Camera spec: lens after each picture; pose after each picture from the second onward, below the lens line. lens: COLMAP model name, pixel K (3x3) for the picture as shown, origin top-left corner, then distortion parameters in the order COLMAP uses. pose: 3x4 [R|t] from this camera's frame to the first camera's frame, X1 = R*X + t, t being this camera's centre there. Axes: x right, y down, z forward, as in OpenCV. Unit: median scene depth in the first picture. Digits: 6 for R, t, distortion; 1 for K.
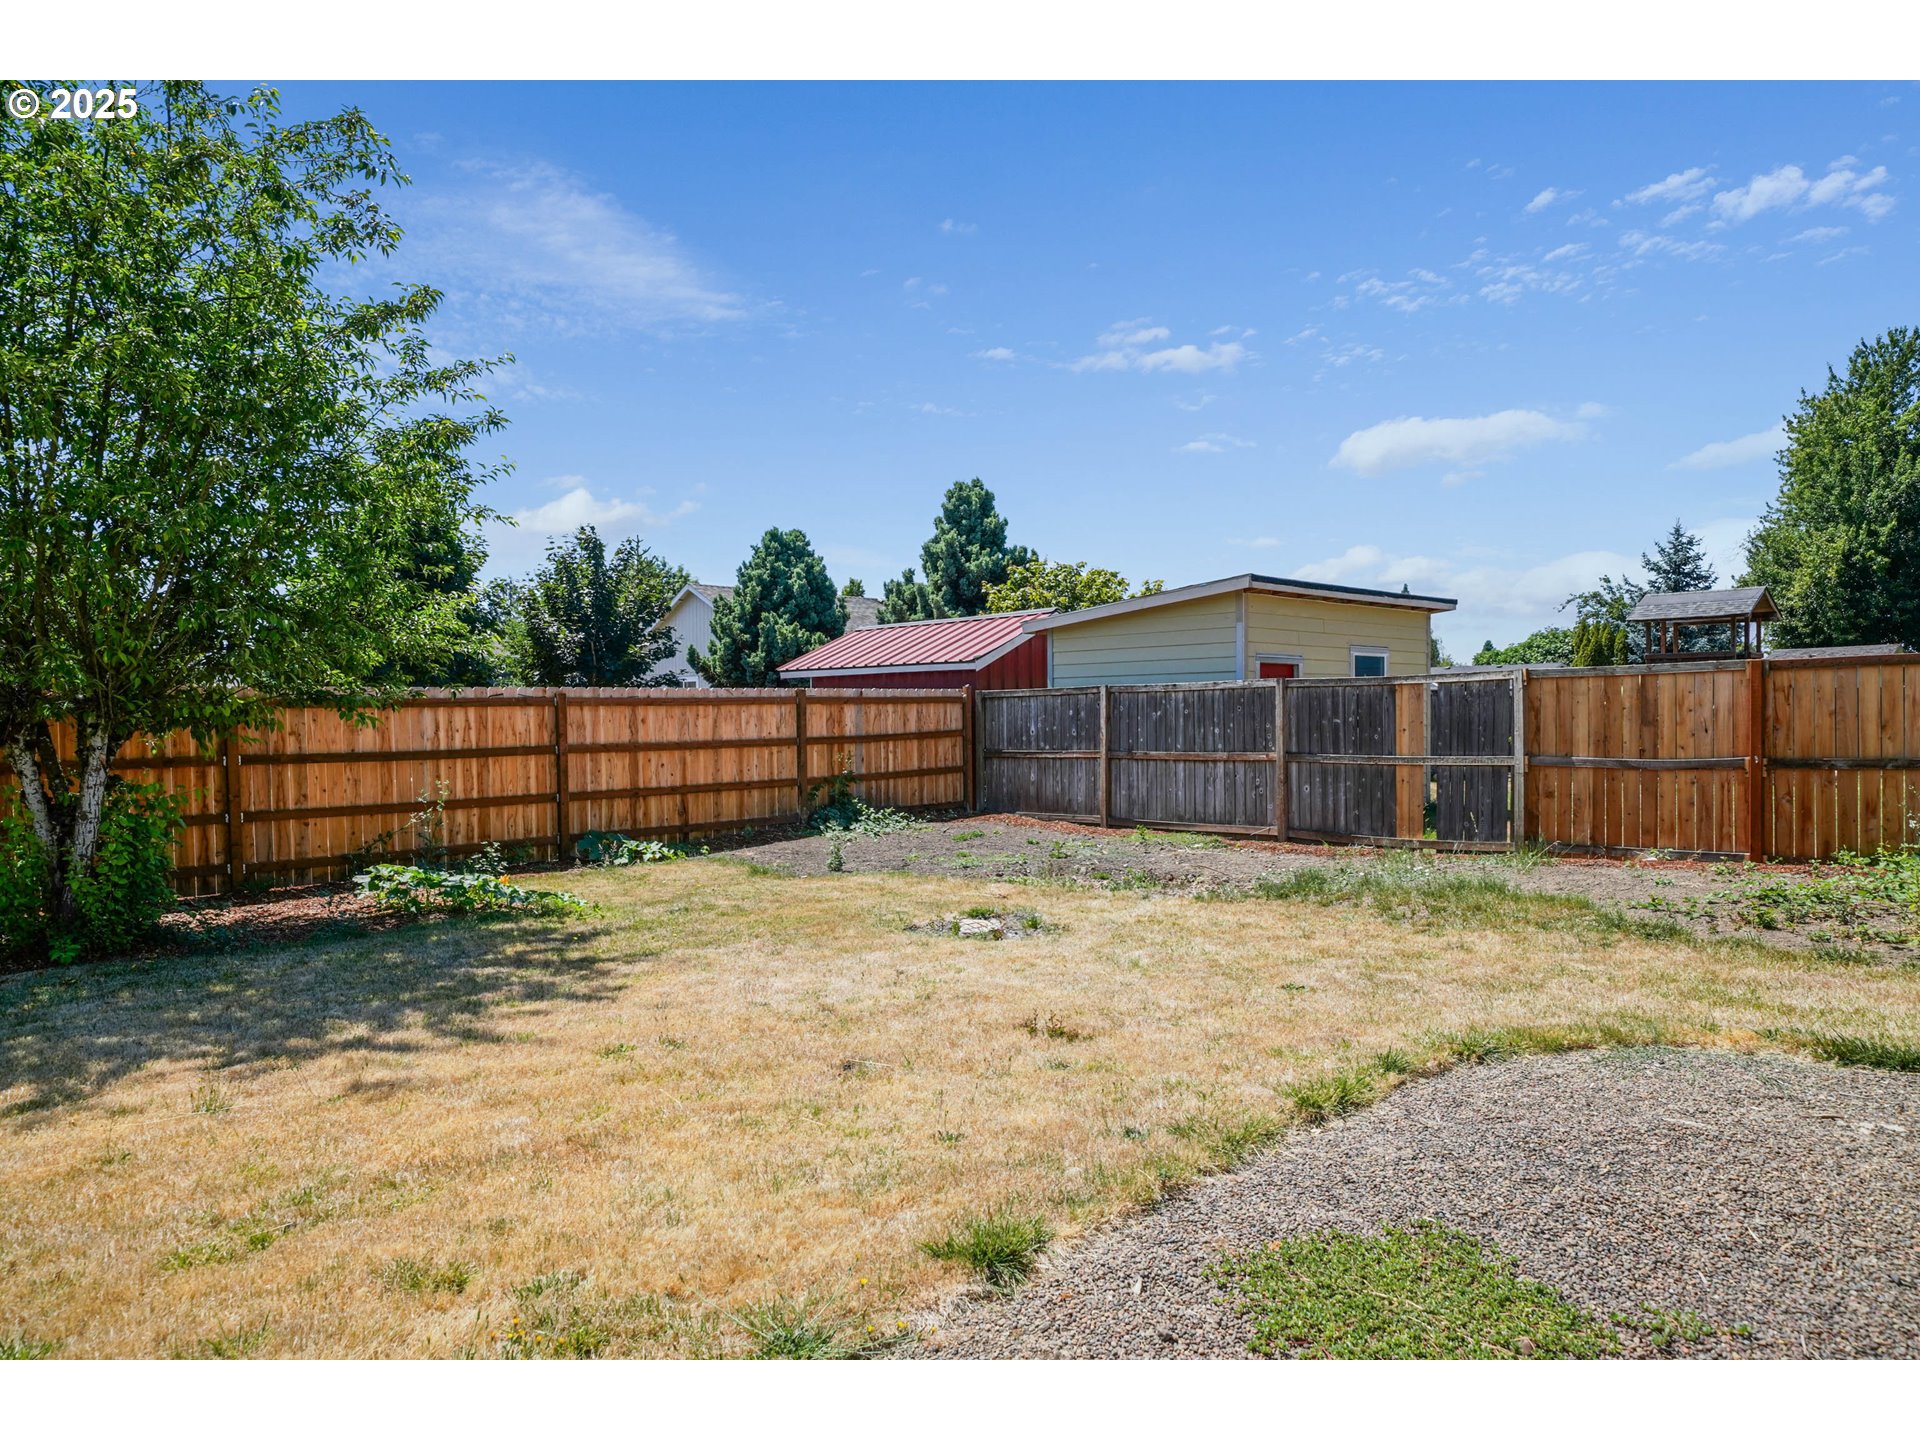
lens RADIAL K [[1205.8, 0, 961.2], [0, 1205.8, 764.4], [0, 0, 1]] dist [0.013891, -0.005495]
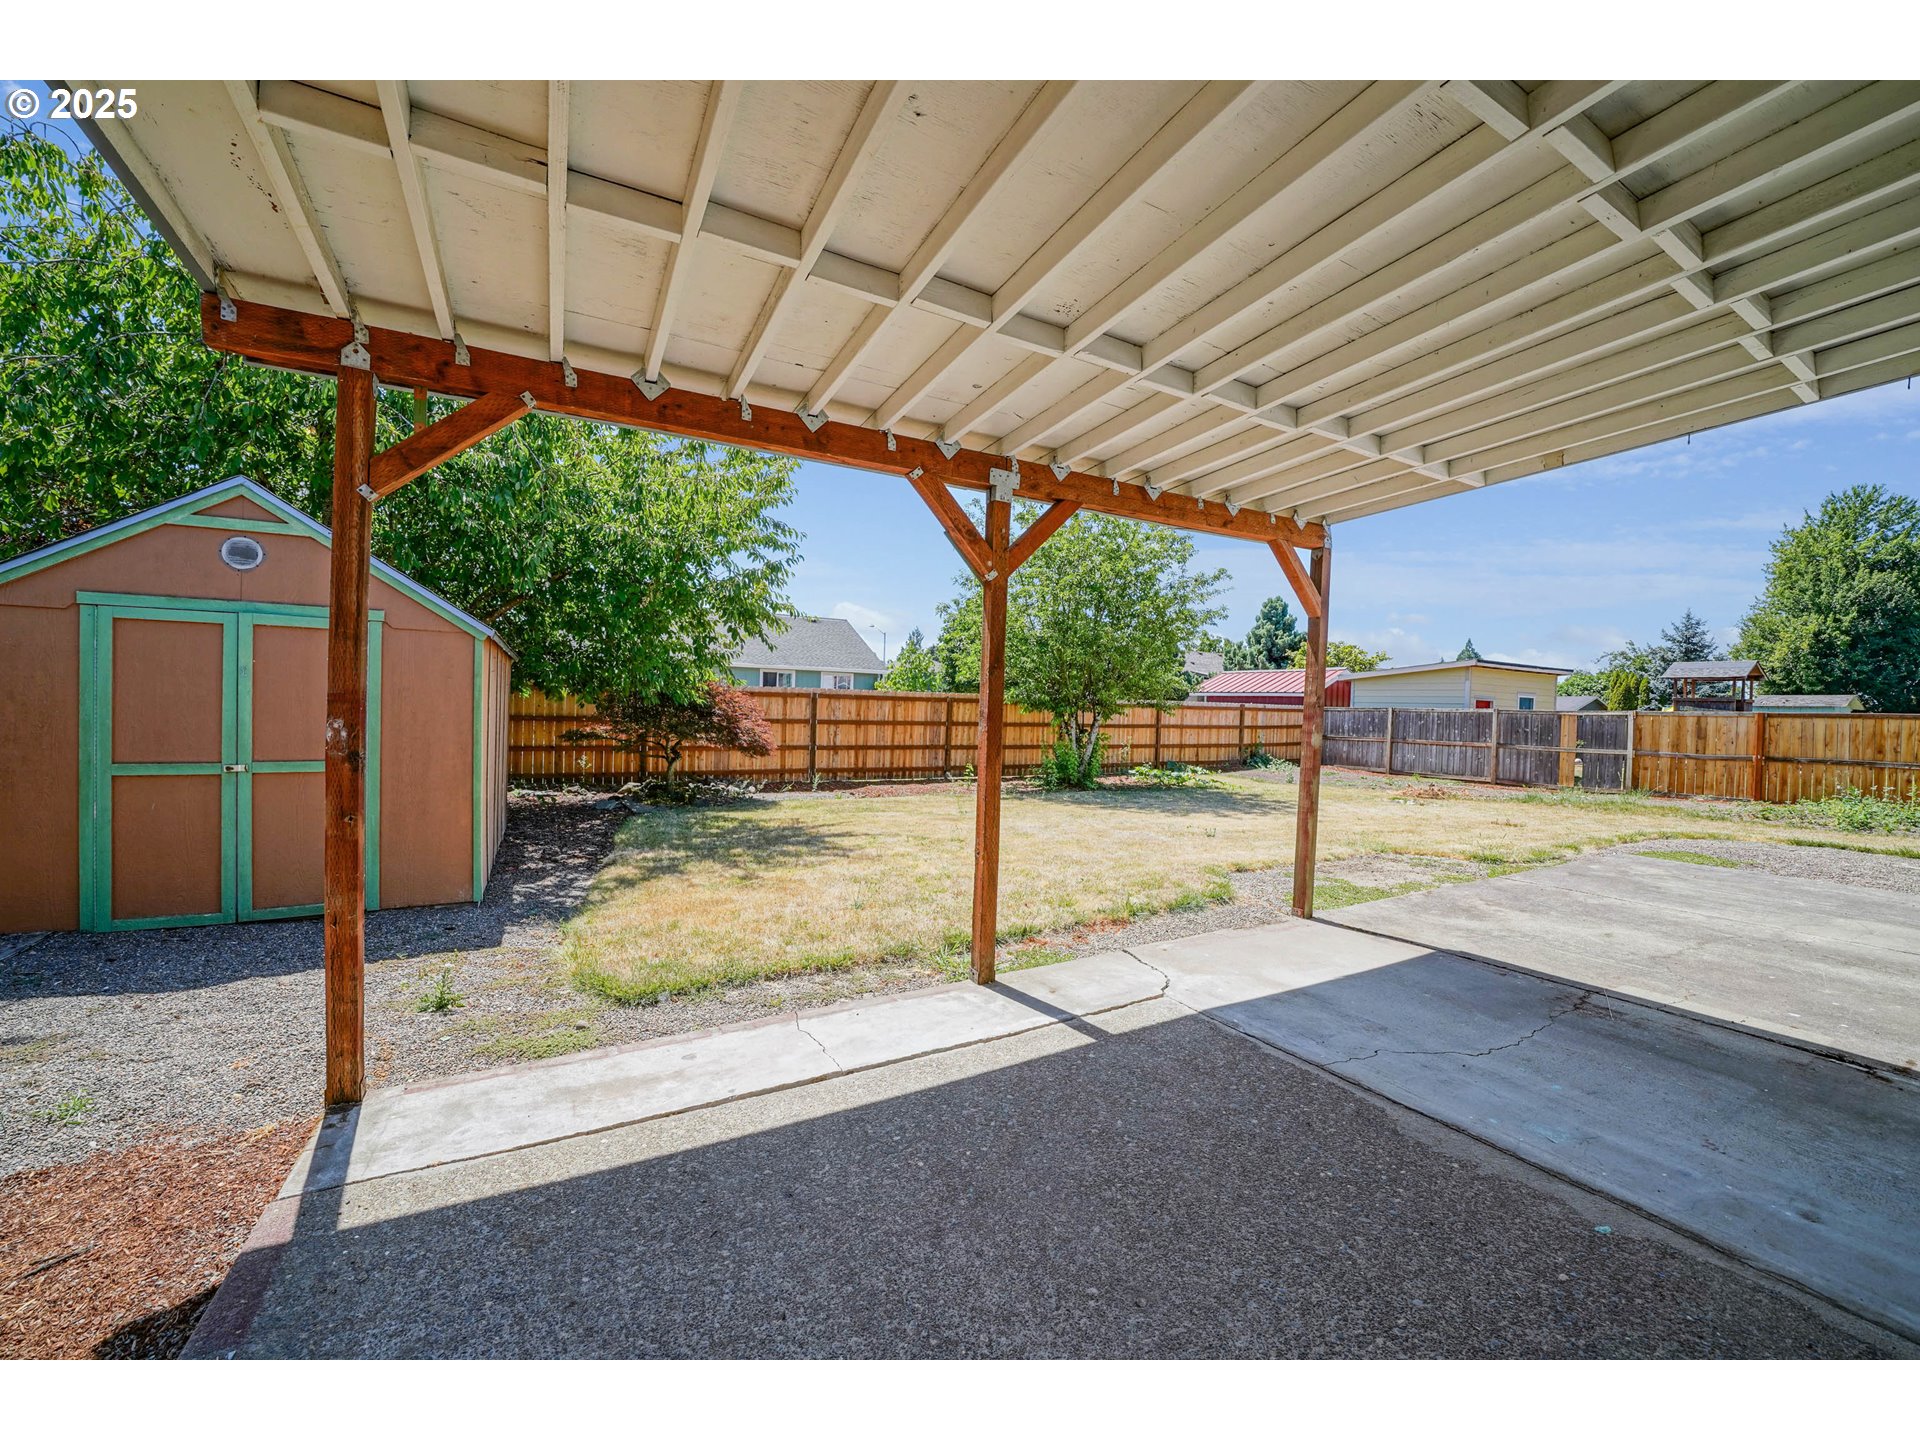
lens RADIAL K [[737.4, 0, 948.7], [0, 737.4, 723.8], [0, 0, 1]] dist [-0.017590, -0.000732]
pose [[0.967985, 0.046800, -0.246607, -0.322036], [-0.051291, 0.998614, -0.011816, 0.018707], [0.245713, 0.024087, 0.969043, -0.453559]]
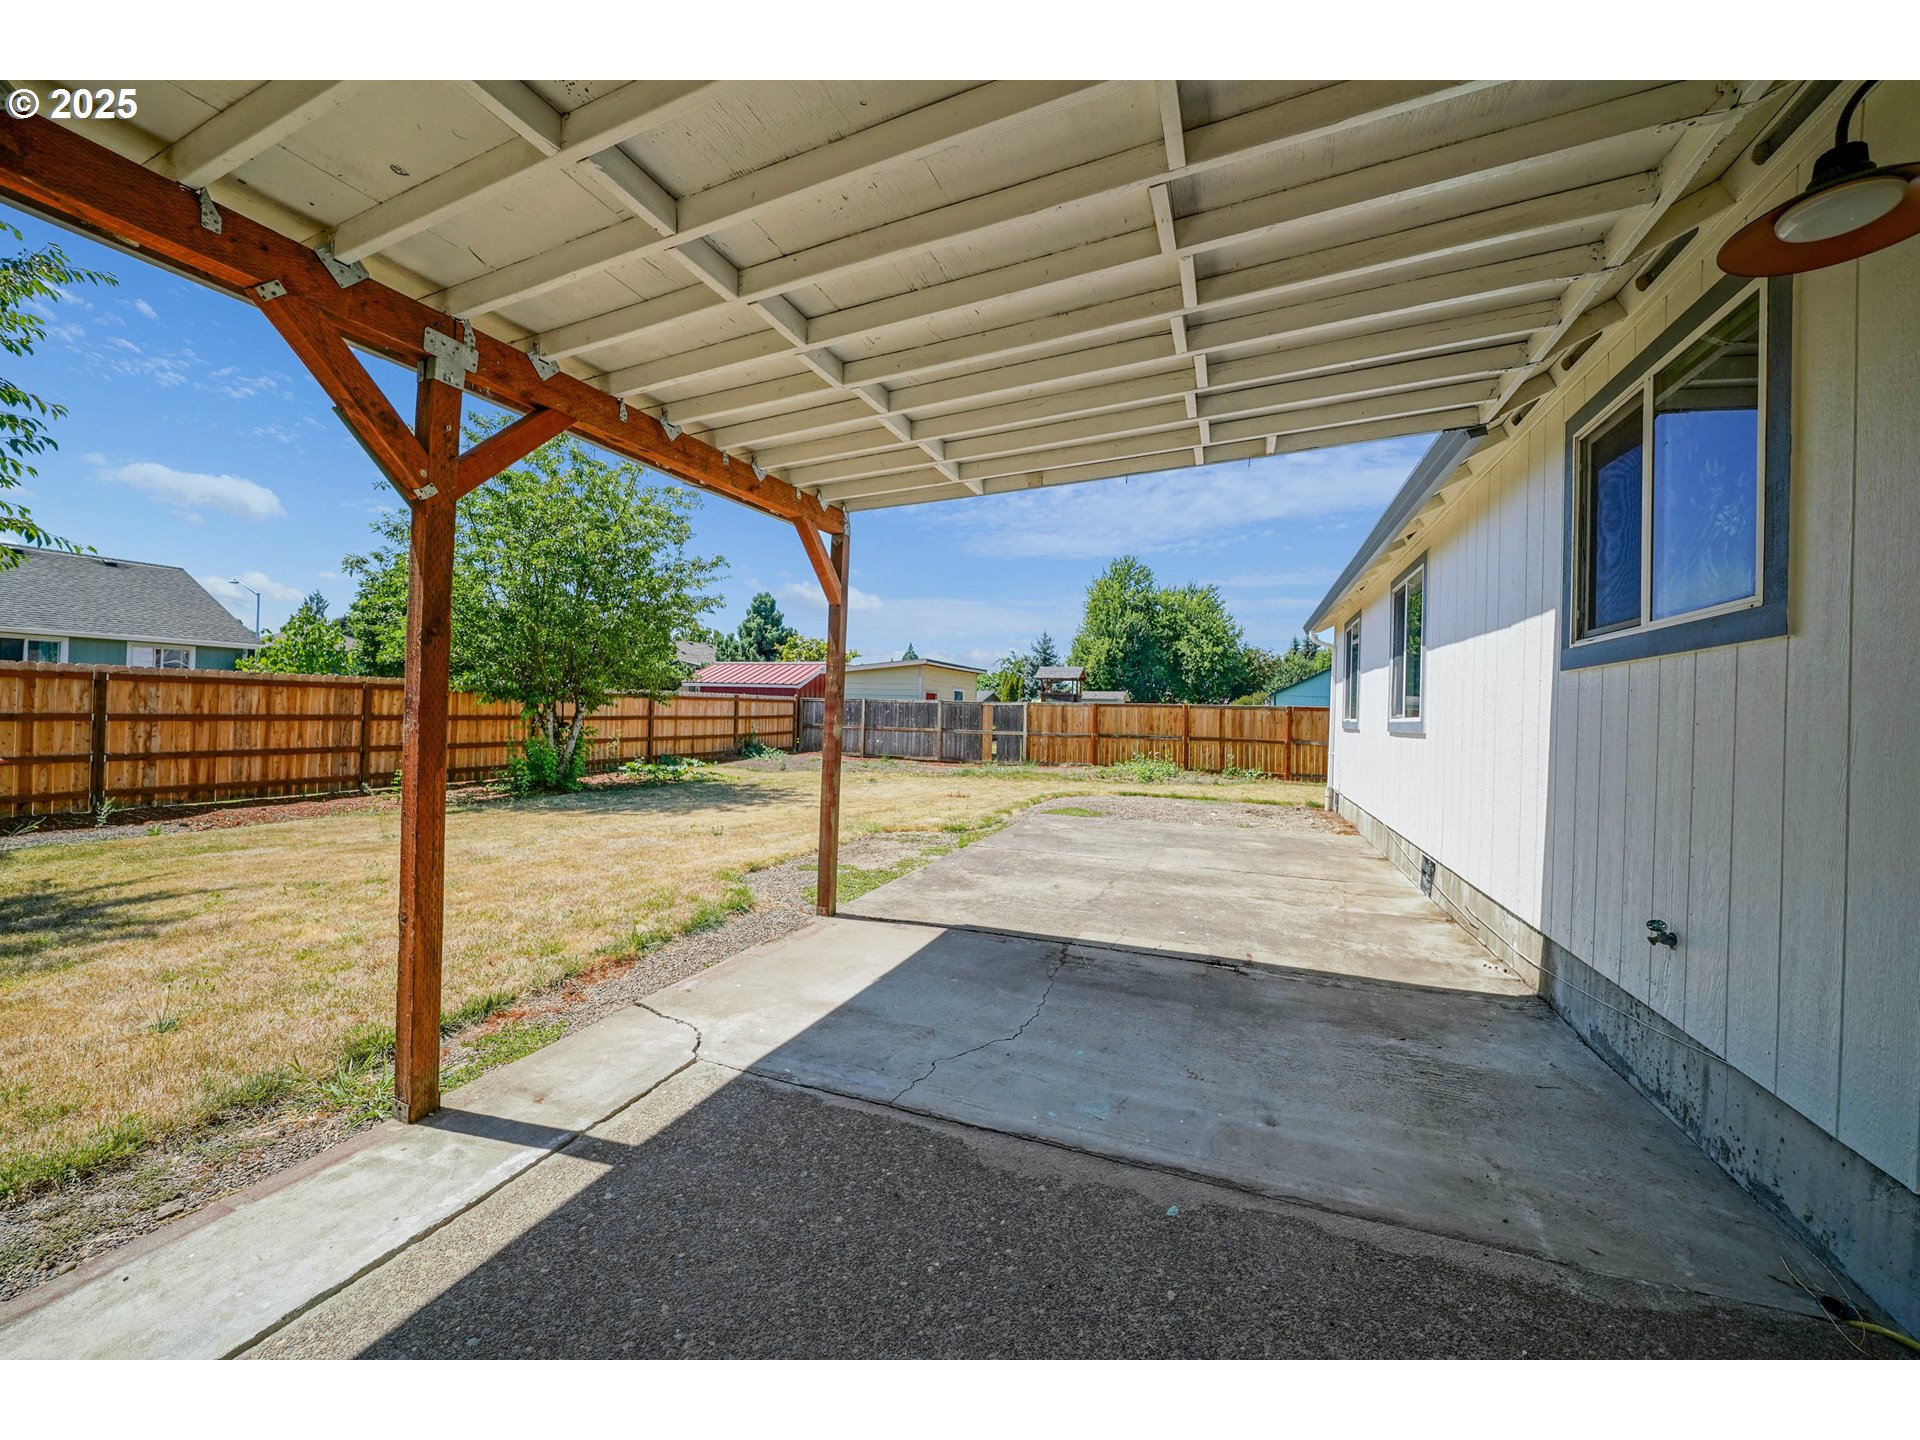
lens RADIAL K [[731.3, 0, 951.5], [0, 731.3, 711.4], [0, 0, 1]] dist [-0.016097, 0.002294]
pose [[0.909977, 0.038395, 0.412877, -0.329870], [-0.023017, 0.998846, -0.042157, 0.017462], [-0.414019, 0.028859, 0.909811, -0.406485]]
